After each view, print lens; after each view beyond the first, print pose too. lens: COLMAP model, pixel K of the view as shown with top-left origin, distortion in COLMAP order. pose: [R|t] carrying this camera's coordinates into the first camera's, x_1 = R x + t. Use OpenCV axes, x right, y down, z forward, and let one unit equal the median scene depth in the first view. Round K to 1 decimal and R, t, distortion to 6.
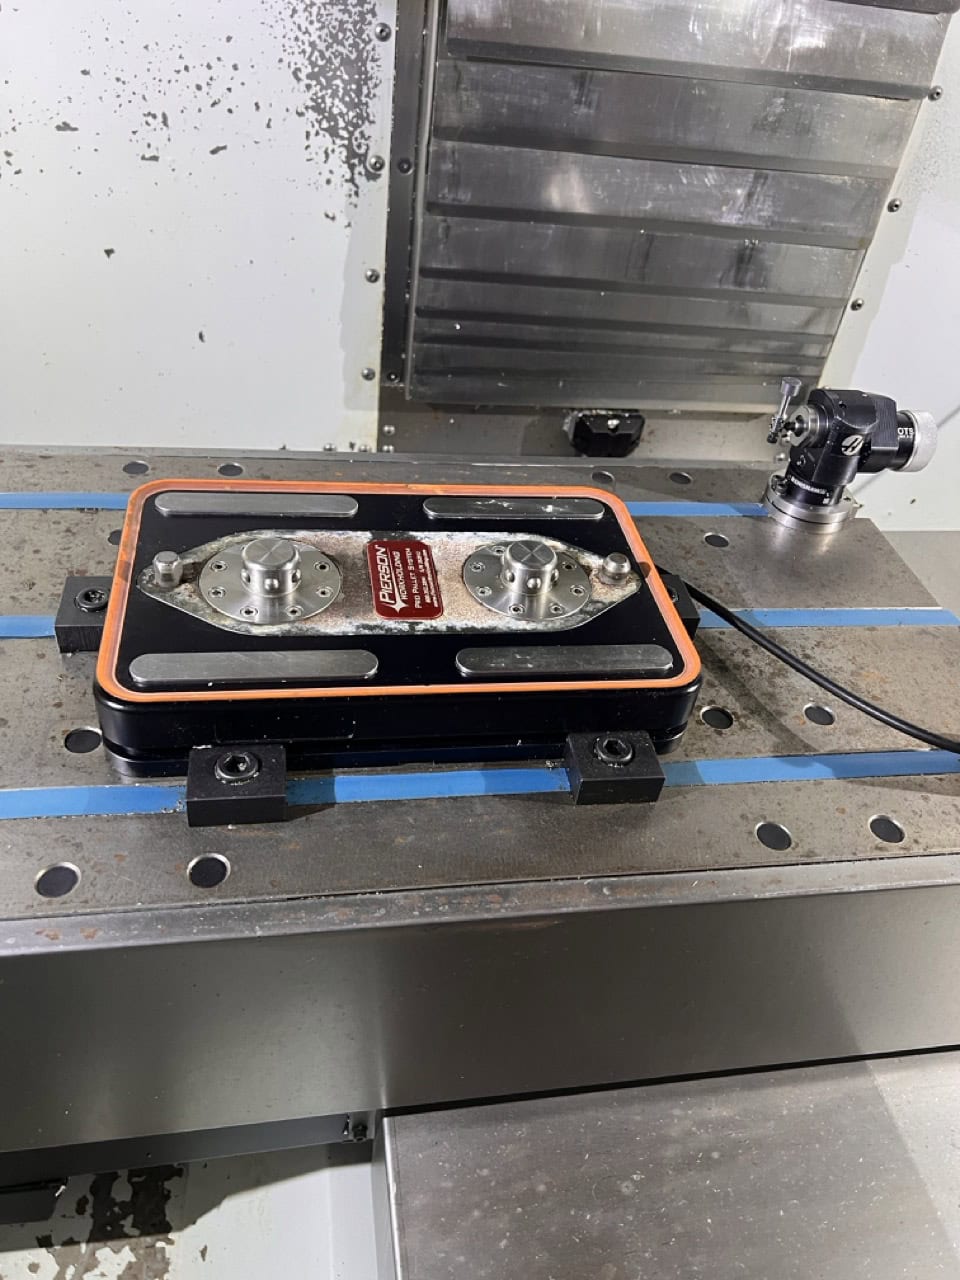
lens RADIAL K [[963.5, 0, 480.3], [0, 963.5, 645.4], [0, 0, 1]] dist [0.076203, -0.101484]
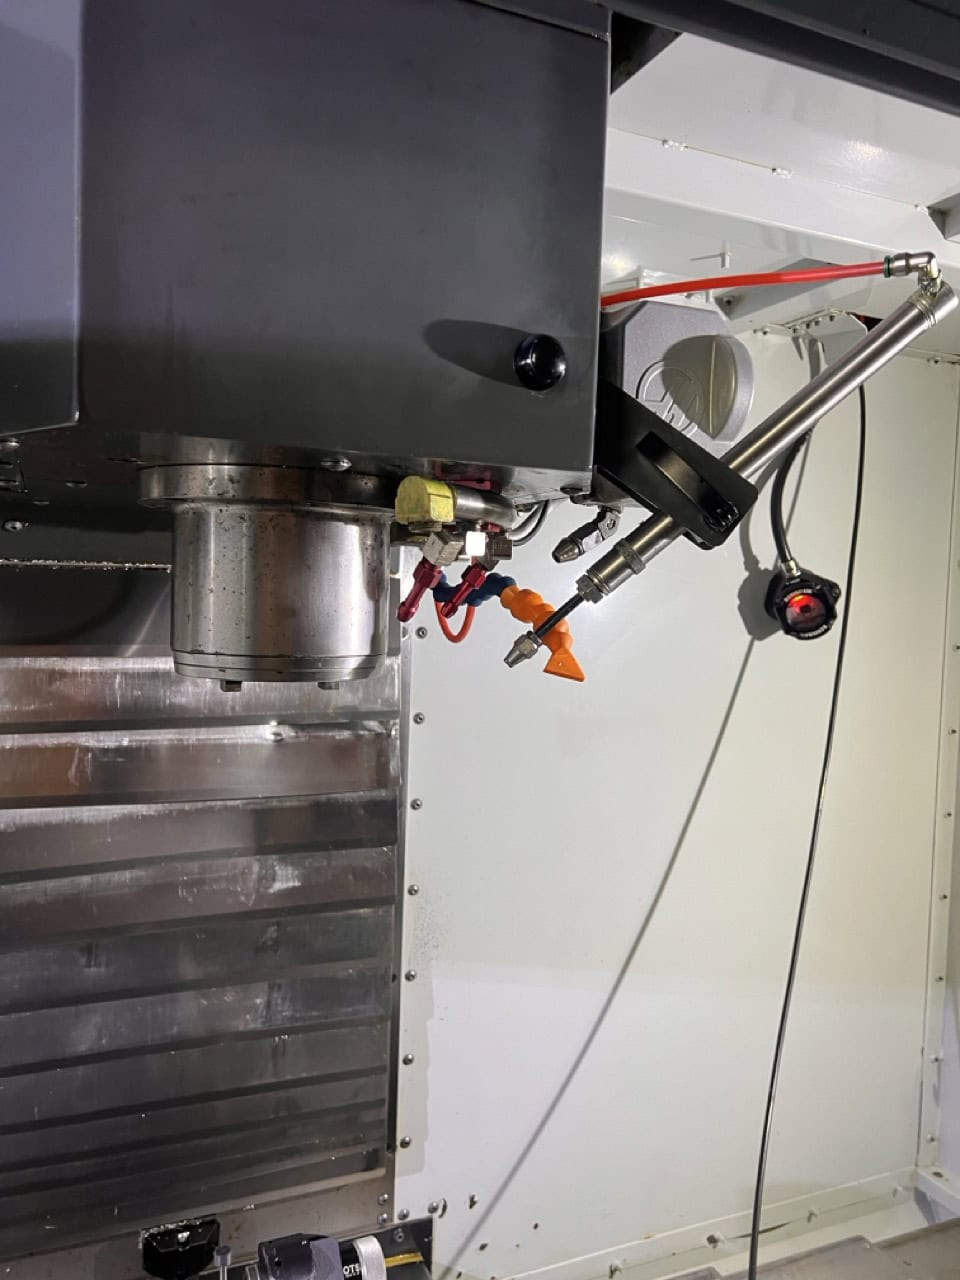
lens RADIAL K [[963.5, 0, 480.3], [0, 963.5, 645.4], [0, 0, 1]] dist [0.076203, -0.101484]
pose [[0.965182, -0.097588, 0.242695, 0.368253], [0.222528, 0.794015, -0.565704, -0.122027], [-0.137498, 0.600014, 0.788085, -0.241748]]
